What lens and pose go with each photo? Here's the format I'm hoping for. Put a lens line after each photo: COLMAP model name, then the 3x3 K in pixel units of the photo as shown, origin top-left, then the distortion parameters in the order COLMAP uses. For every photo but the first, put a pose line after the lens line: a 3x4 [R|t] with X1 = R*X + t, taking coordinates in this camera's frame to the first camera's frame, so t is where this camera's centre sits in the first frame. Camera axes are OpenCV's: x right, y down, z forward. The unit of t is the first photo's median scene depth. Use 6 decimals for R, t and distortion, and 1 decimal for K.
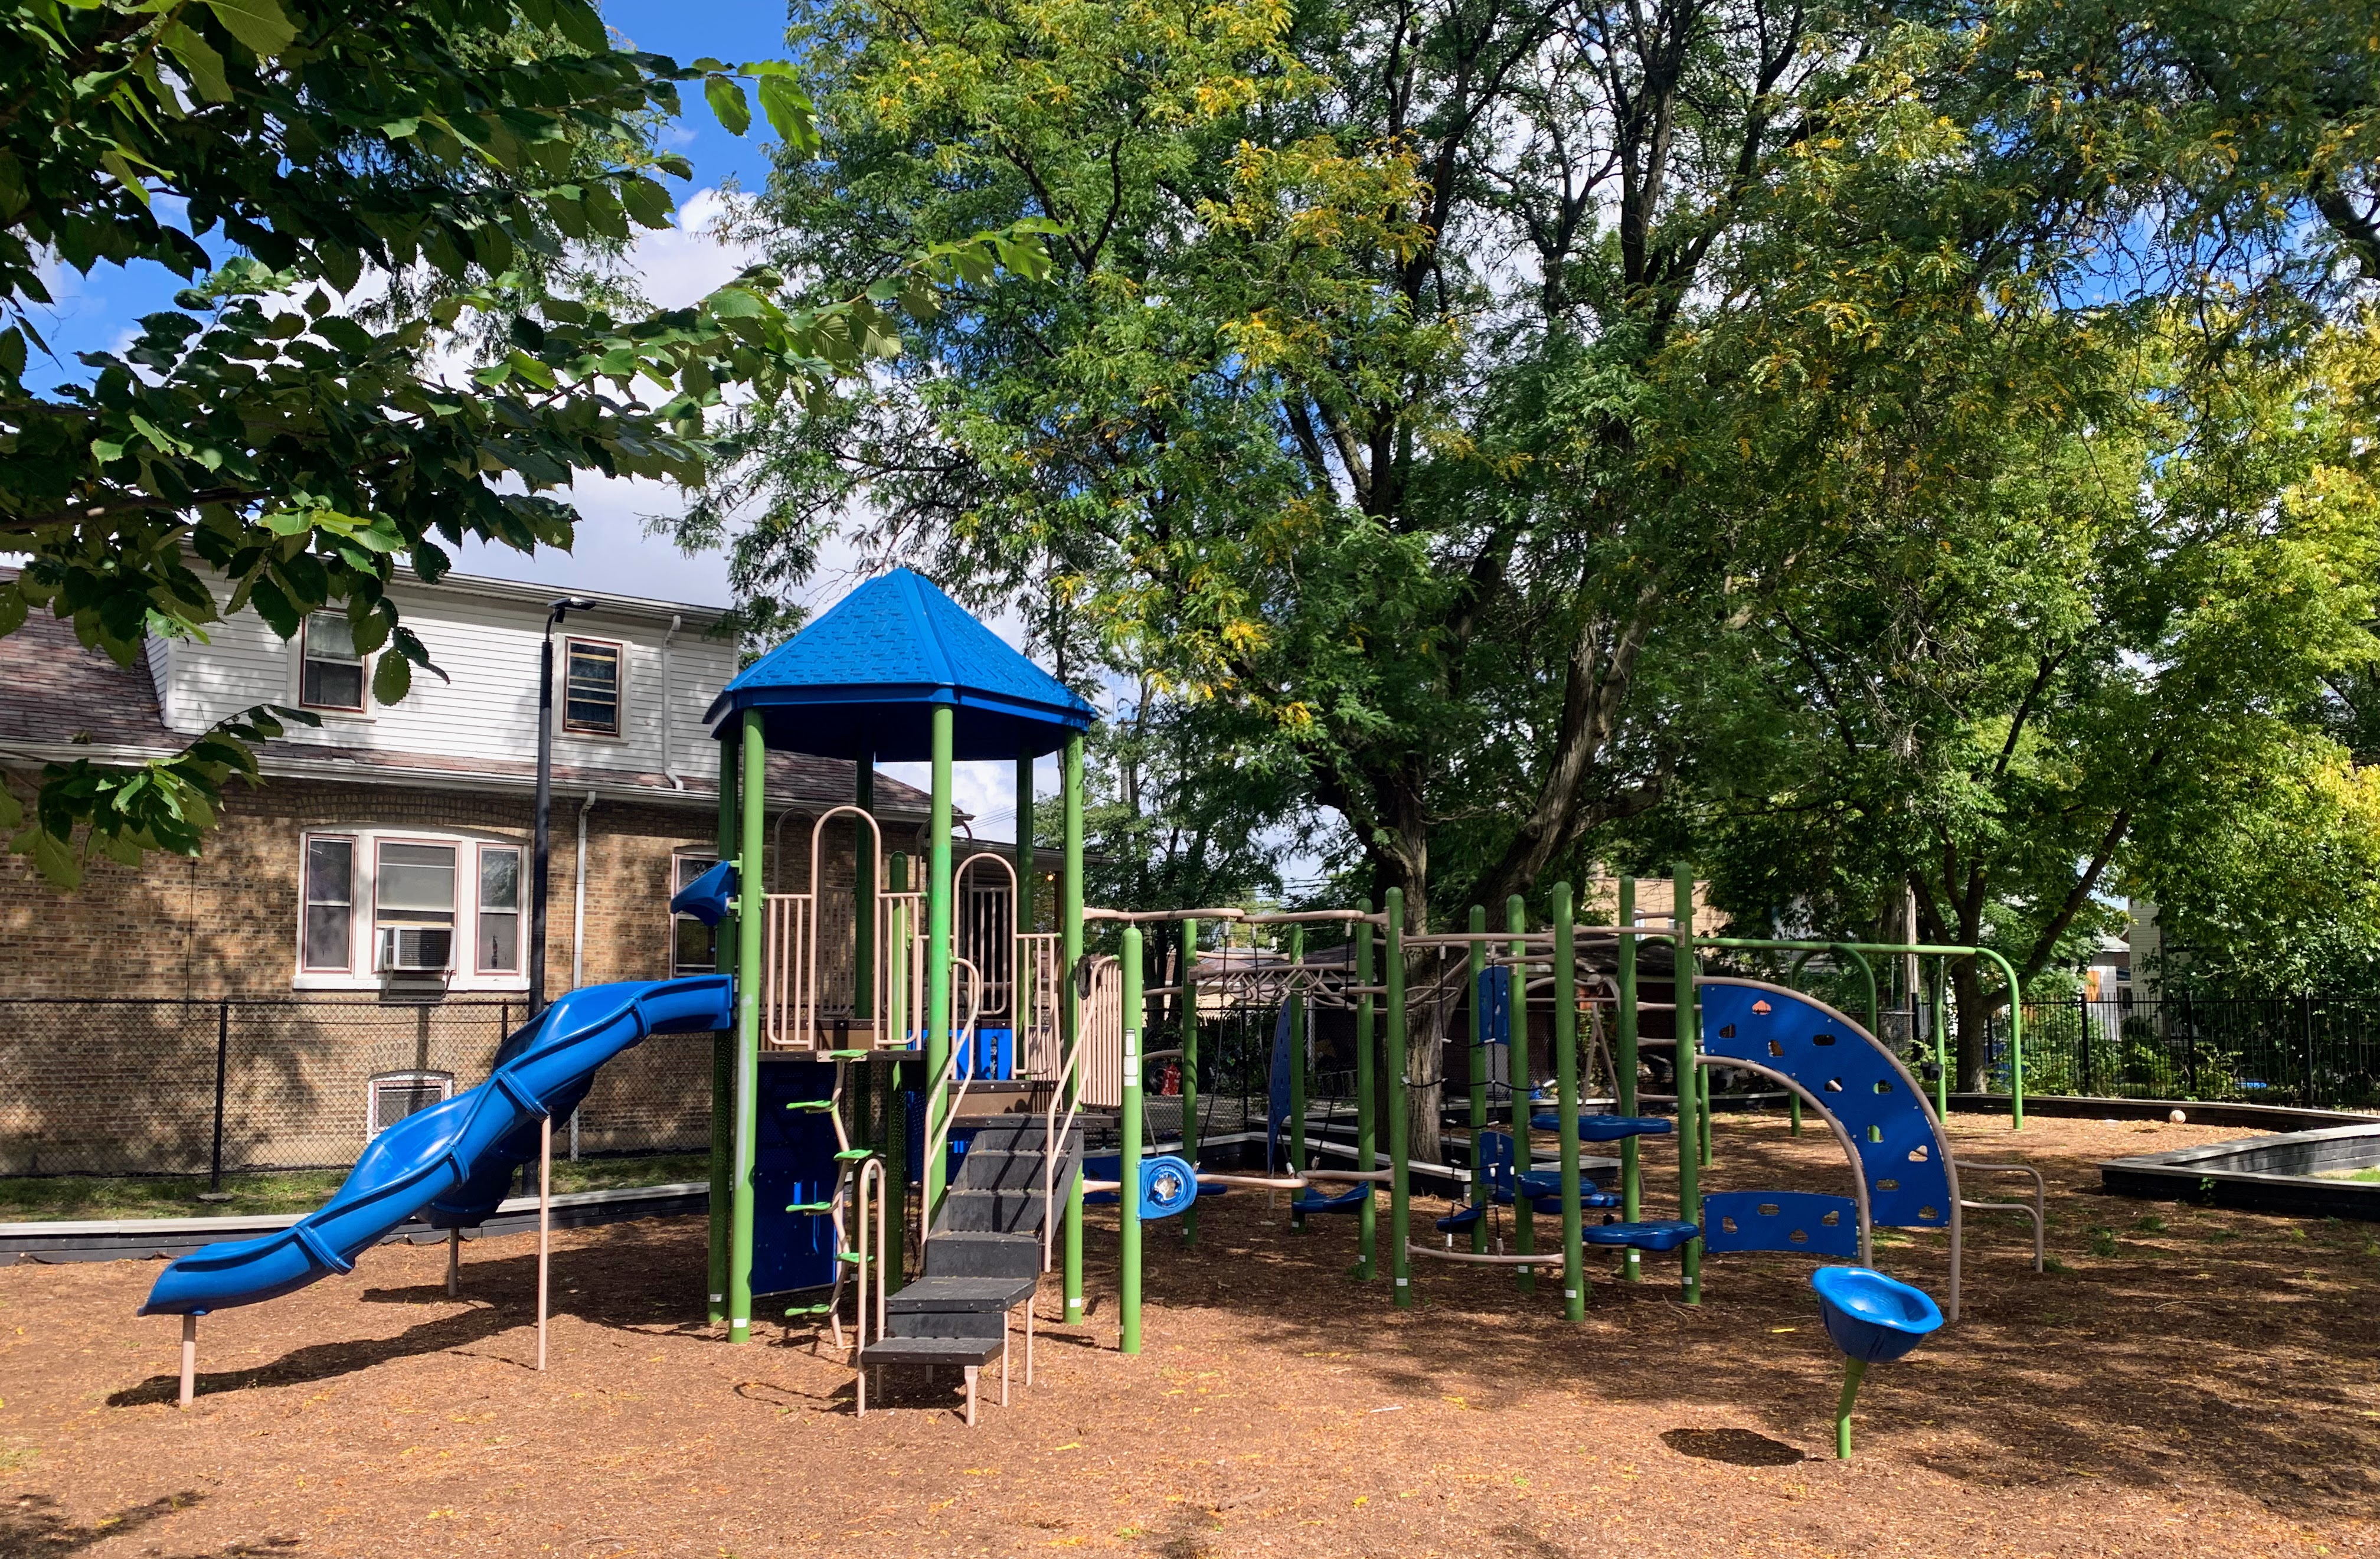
lens RADIAL K [[1916.7, 0, 1194.1], [0, 1916.7, 783.5], [0, 0, 1]] dist [0.006459, -0.007996]
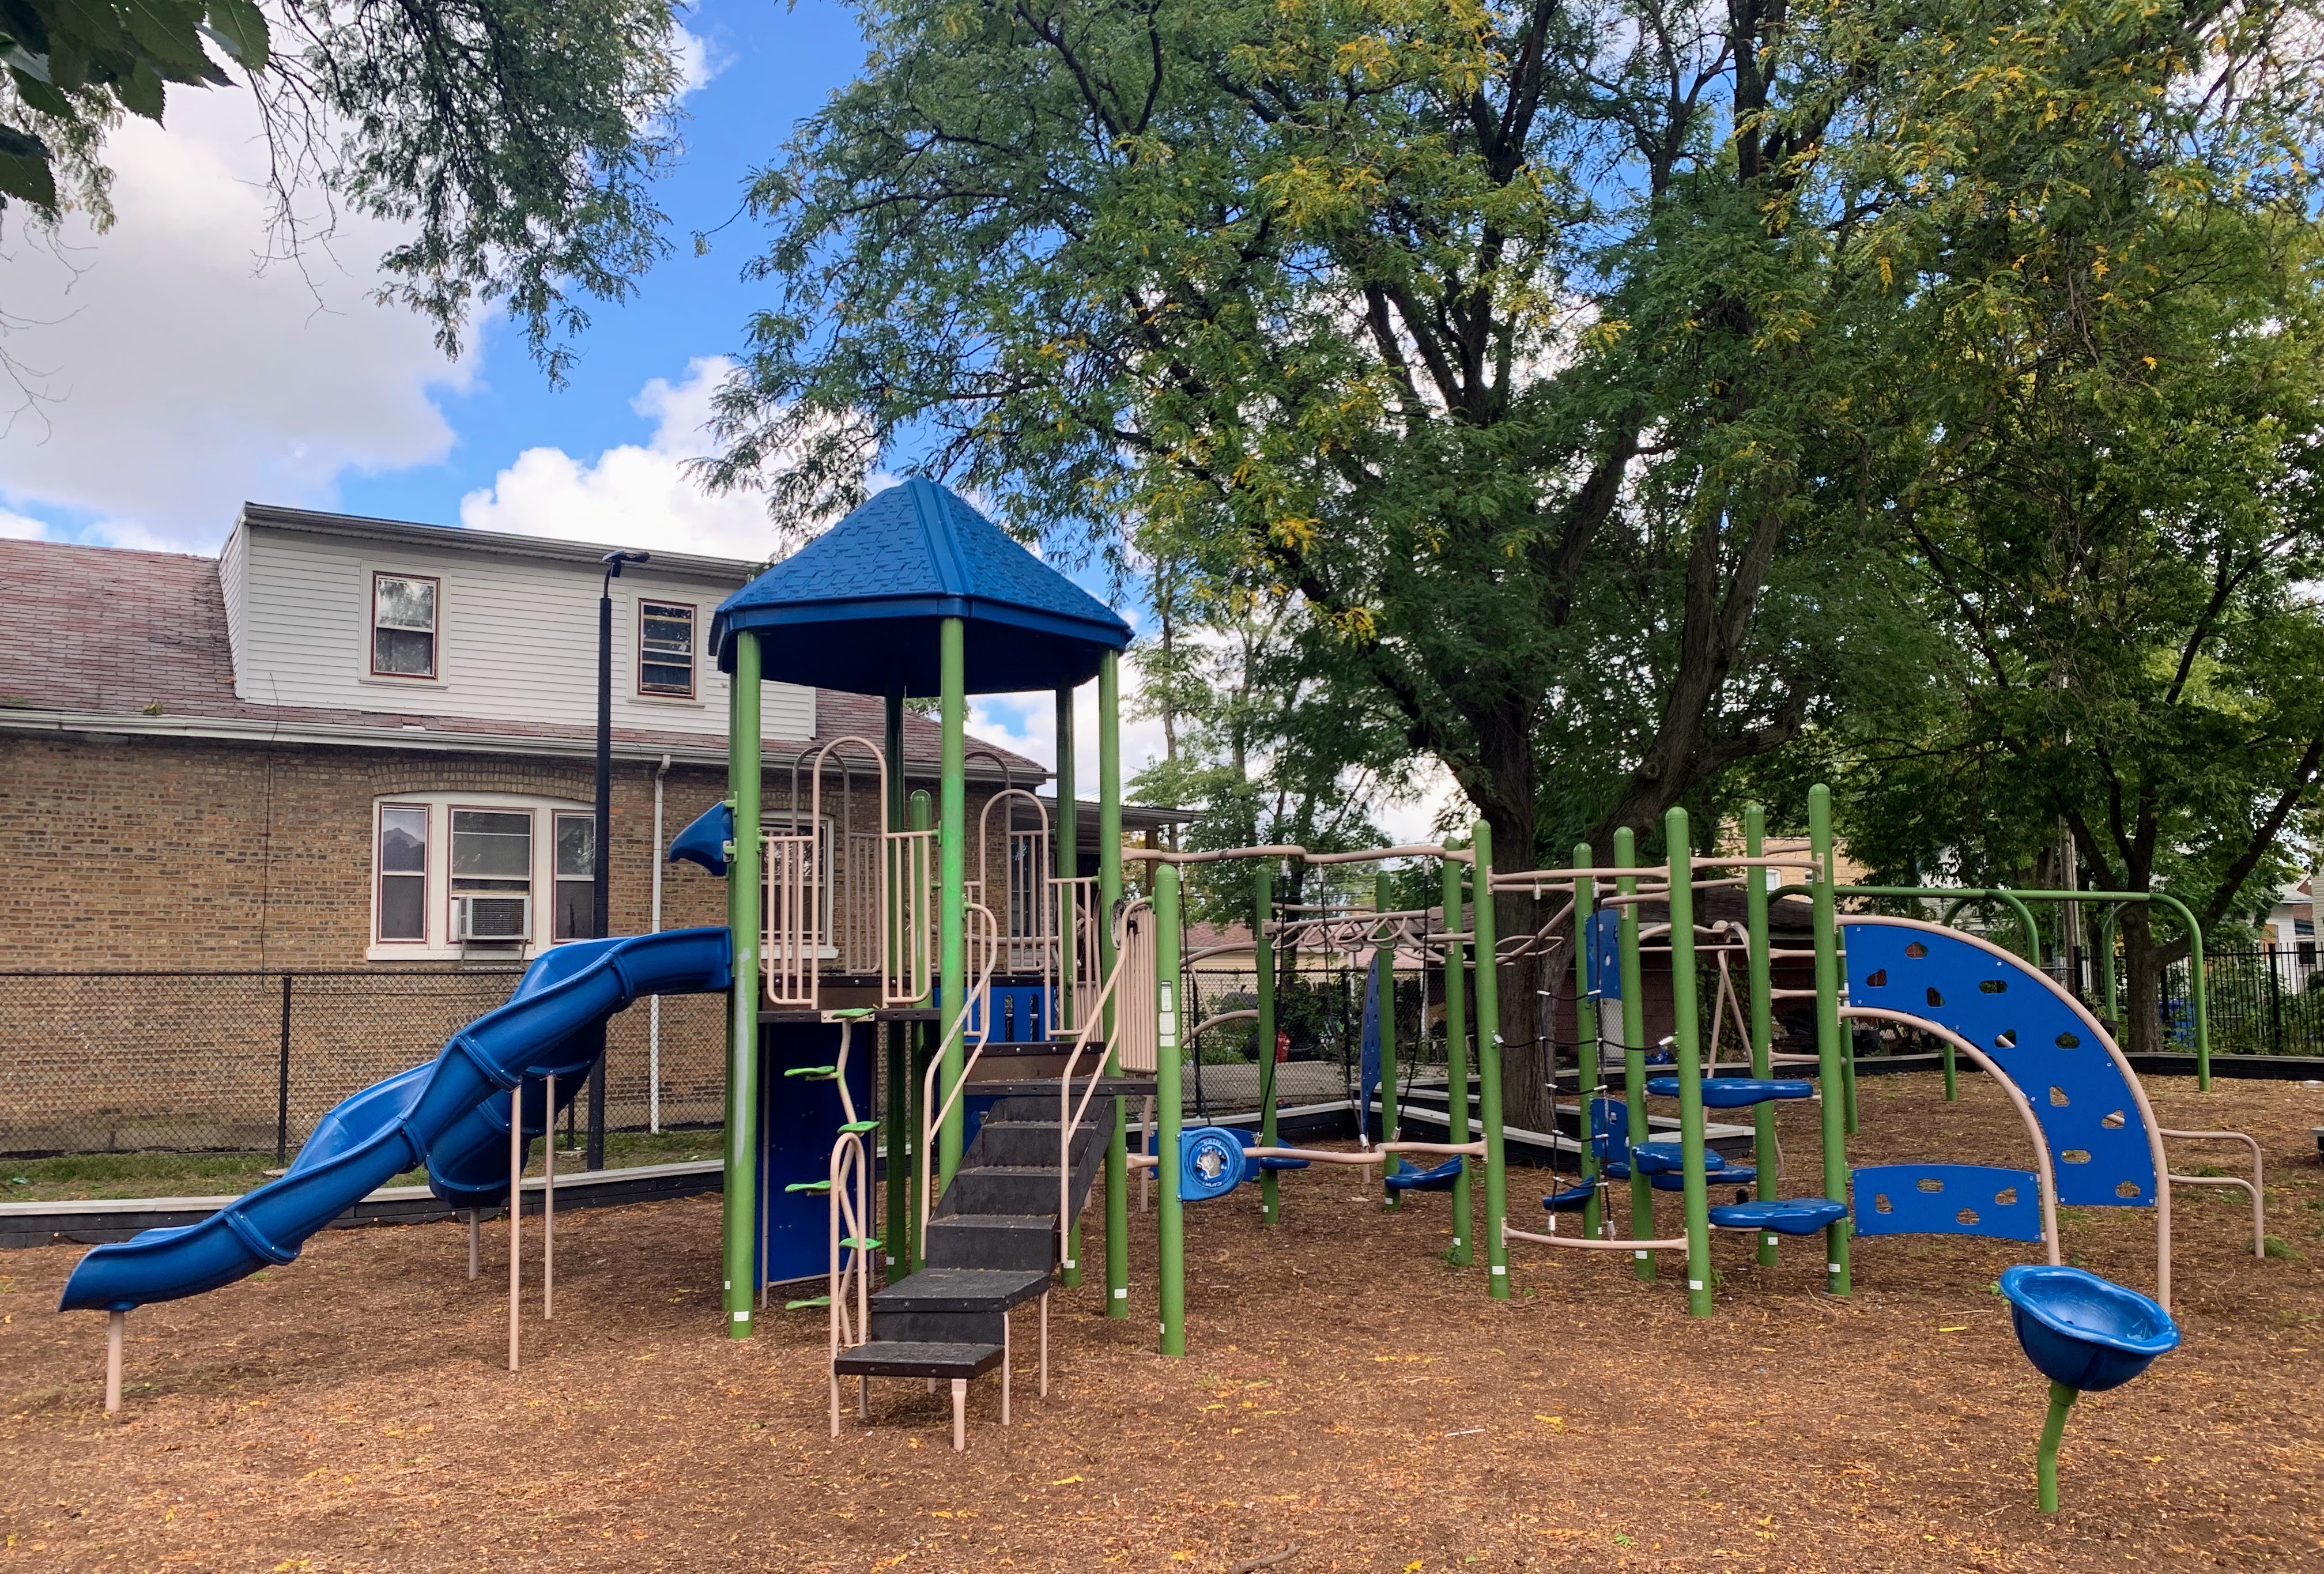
lens RADIAL K [[1819.6, 0, 1158.7], [0, 1819.6, 786.3], [0, 0, 1]] dist [0.007713, -0.009983]
pose [[0.995032, -0.022746, -0.096922, 0.032717], [0.023544, 0.999698, 0.007103, 0.024703], [0.096731, -0.009349, 0.995267, 0.132042]]
